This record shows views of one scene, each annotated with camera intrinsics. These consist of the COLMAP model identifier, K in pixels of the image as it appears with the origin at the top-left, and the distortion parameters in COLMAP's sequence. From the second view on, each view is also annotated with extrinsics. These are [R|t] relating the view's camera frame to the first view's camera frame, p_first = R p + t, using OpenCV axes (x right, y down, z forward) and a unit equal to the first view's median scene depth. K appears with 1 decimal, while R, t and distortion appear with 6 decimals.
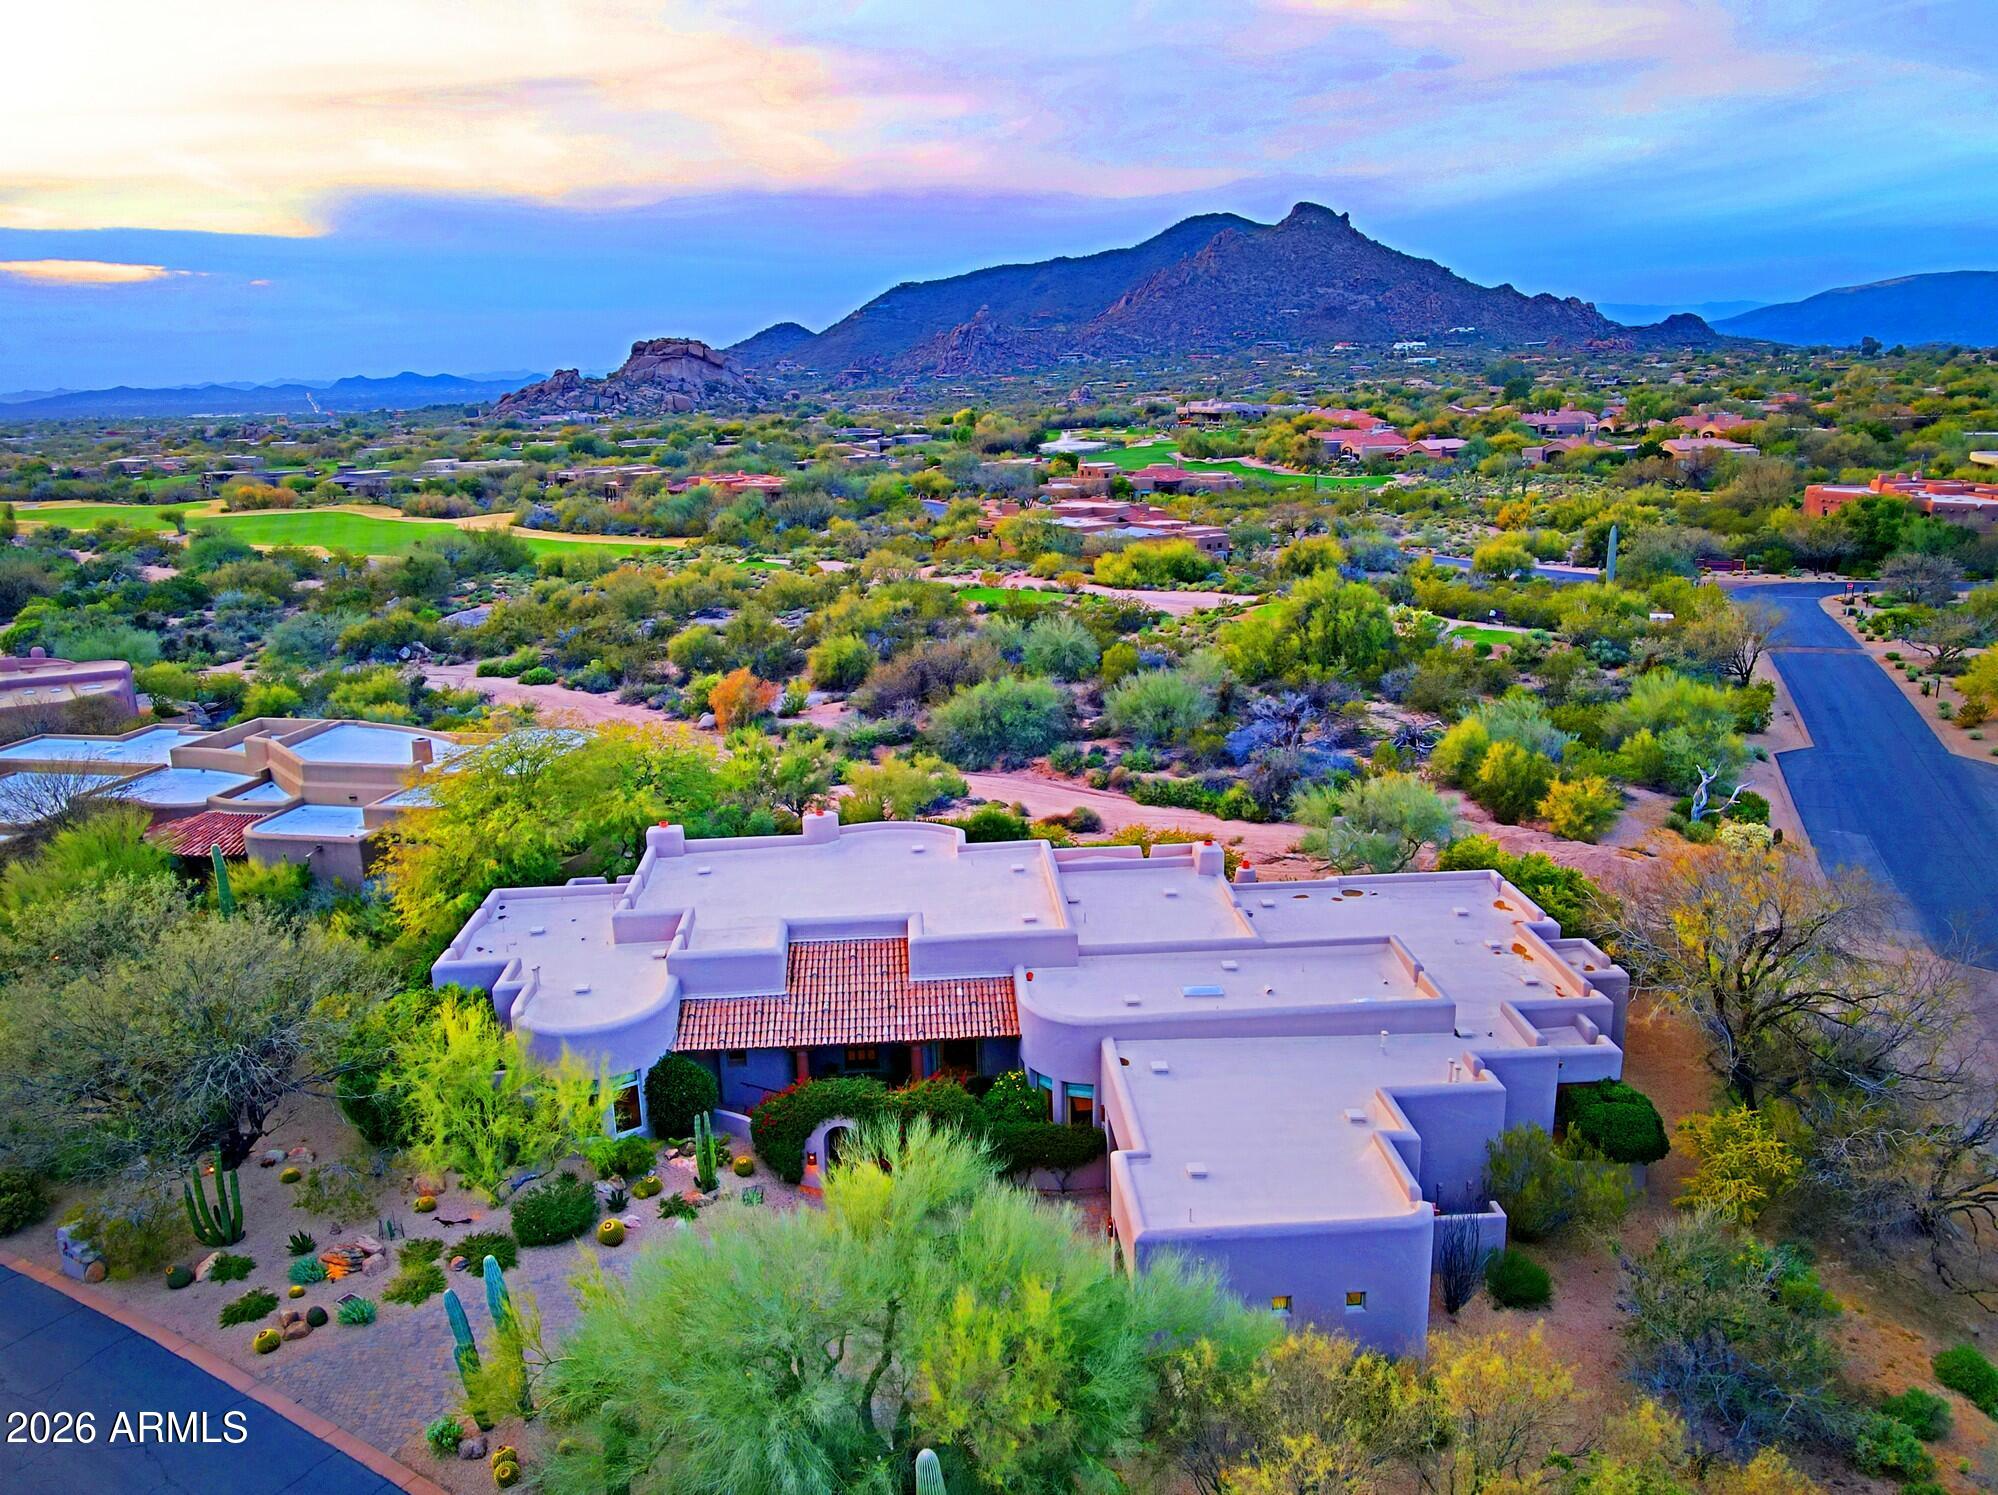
lens RADIAL K [[1461.5, 0, 1007.0], [0, 1461.5, 750.8], [0, 0, 1]] dist [-0.003237, 0.042305]
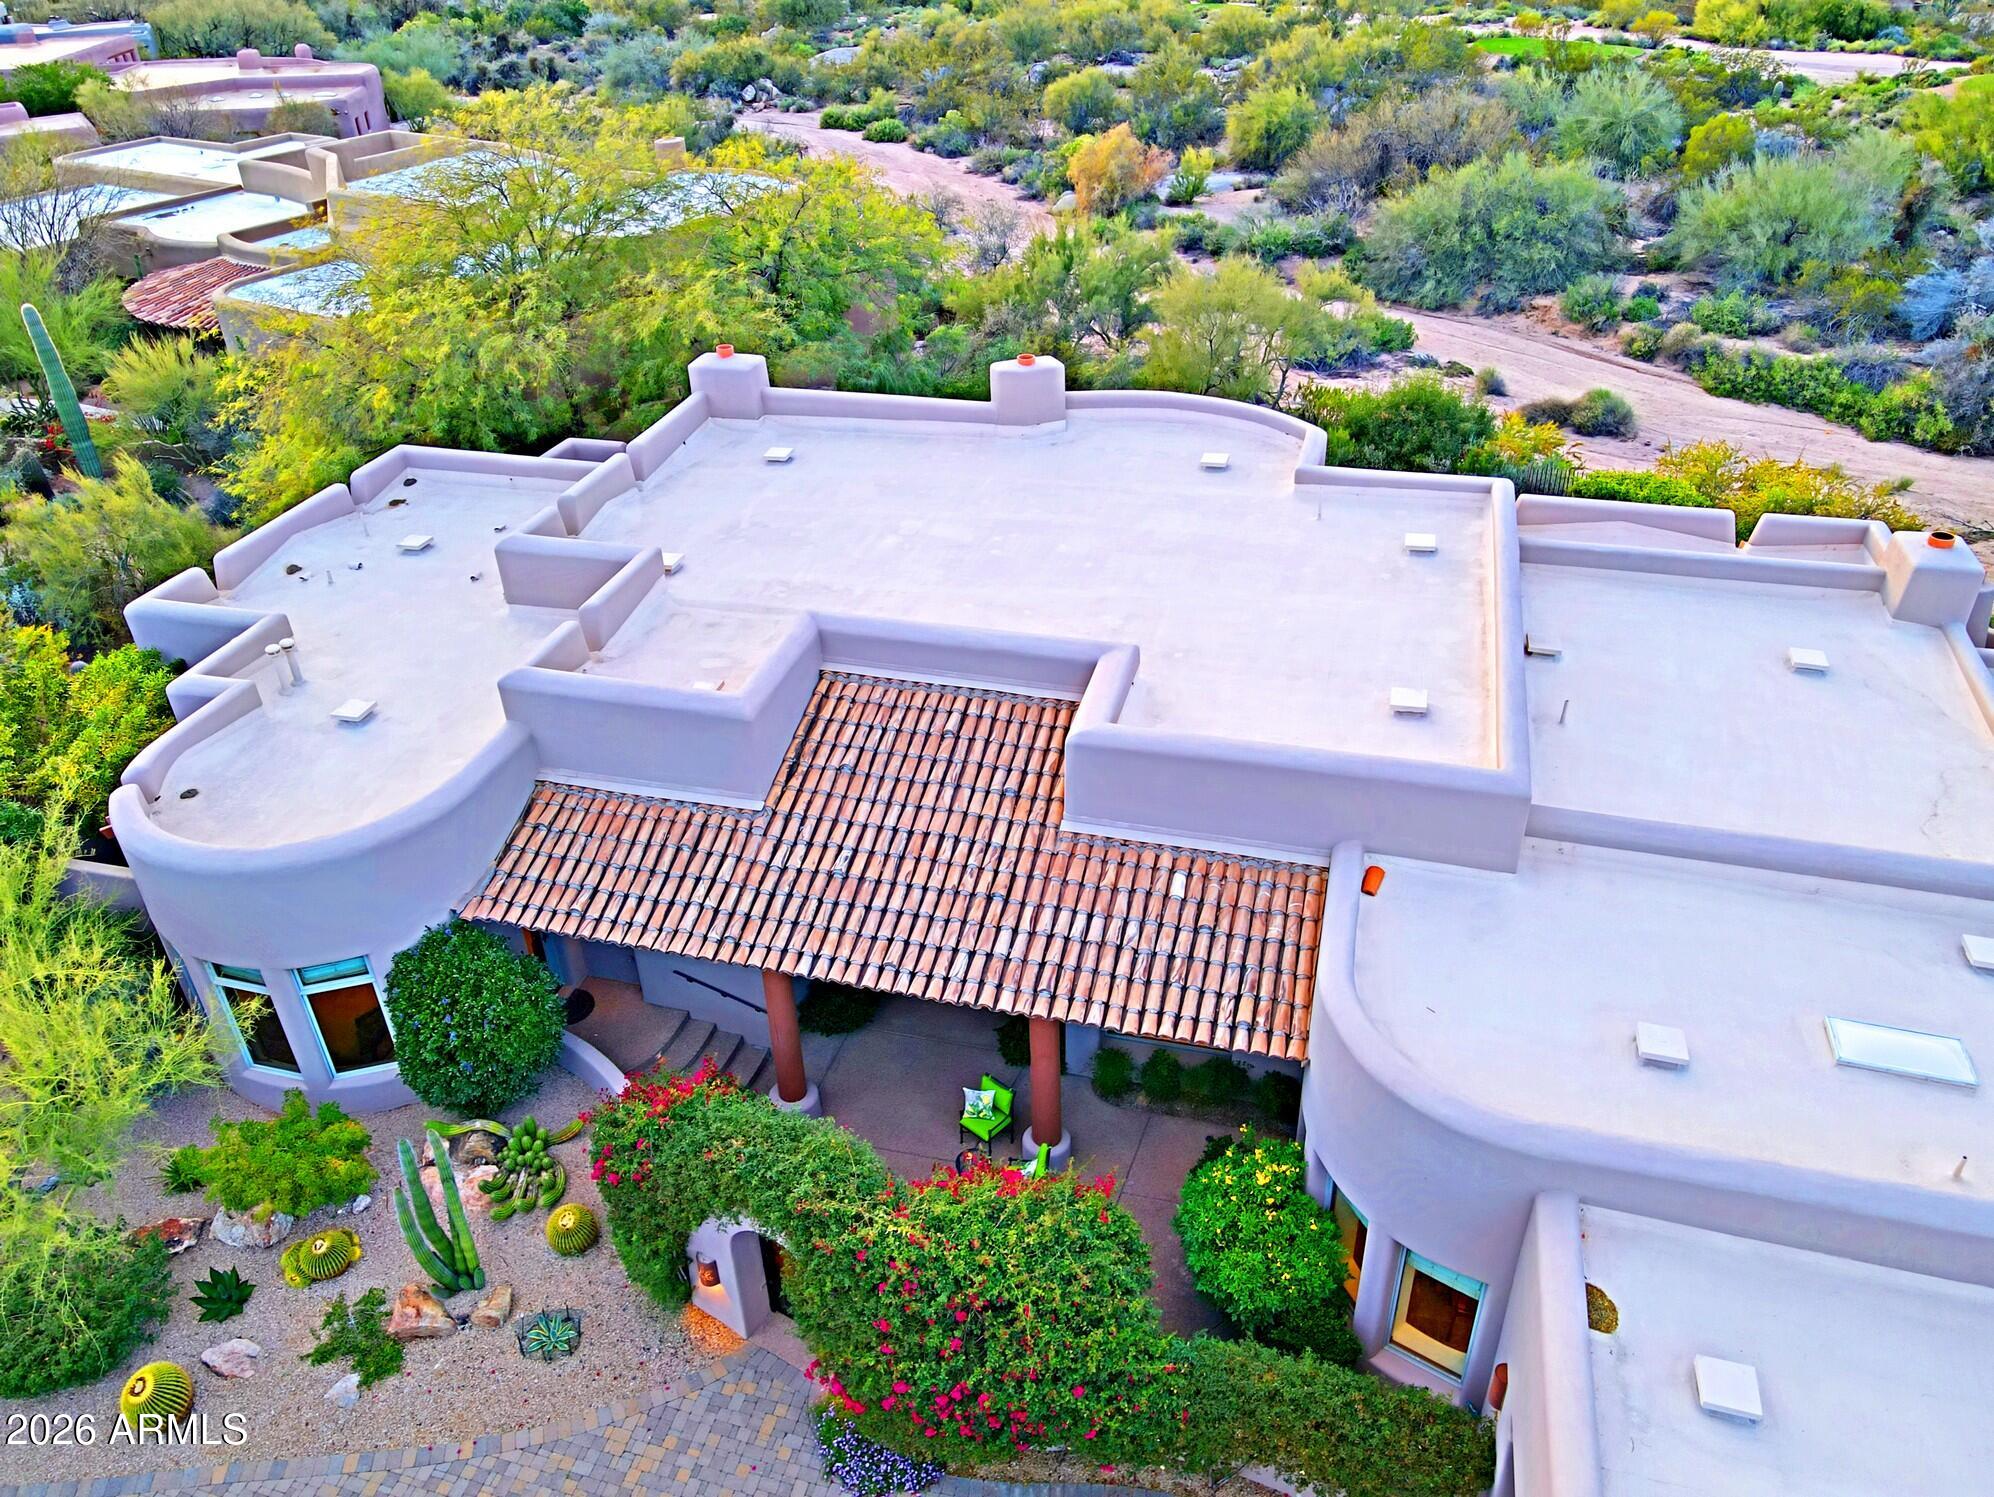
lens RADIAL K [[1458.6, 0, 1005.0], [0, 1458.6, 751.8], [0, 0, 1]] dist [-0.003237, 0.042305]
pose [[0.944524, 0.177686, -0.276228, 0.010677], [-0.083285, 0.943110, 0.321880, 0.005904], [0.317707, -0.281018, 0.905589, 0.293481]]
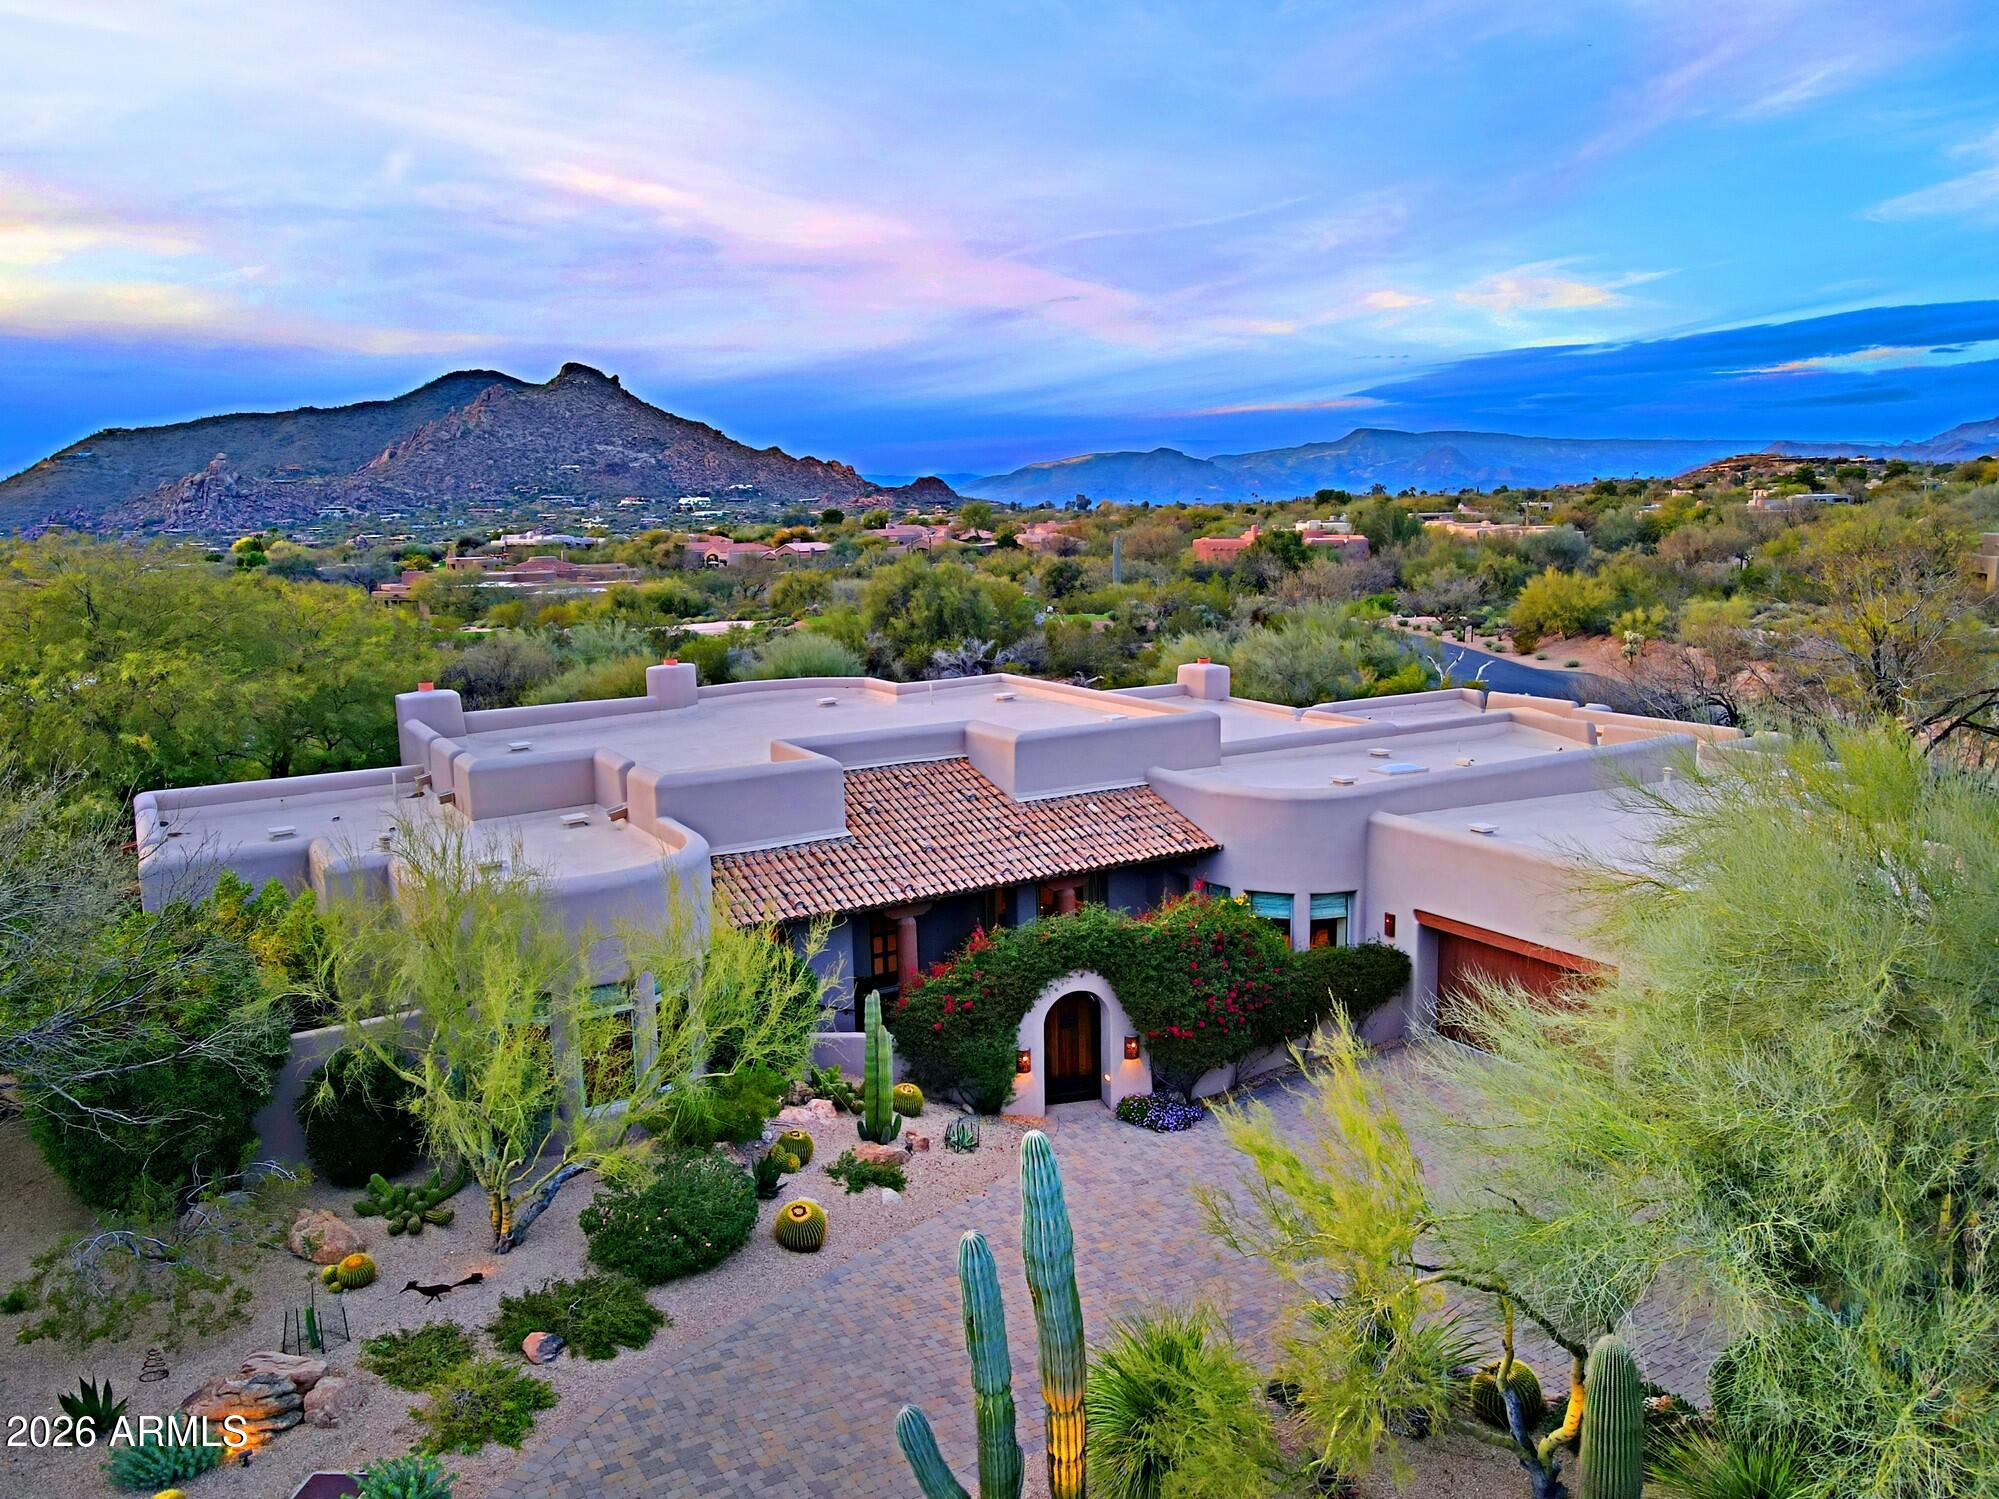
lens RADIAL K [[1462.2, 0, 1007.5], [0, 1462.2, 752.8], [0, 0, 1]] dist [-0.003237, 0.042305]
pose [[0.888596, -0.073420, 0.452776, -0.162359], [0.120750, 0.989732, -0.076489, 0.083598], [-0.442511, 0.122641, 0.888337, 0.196124]]
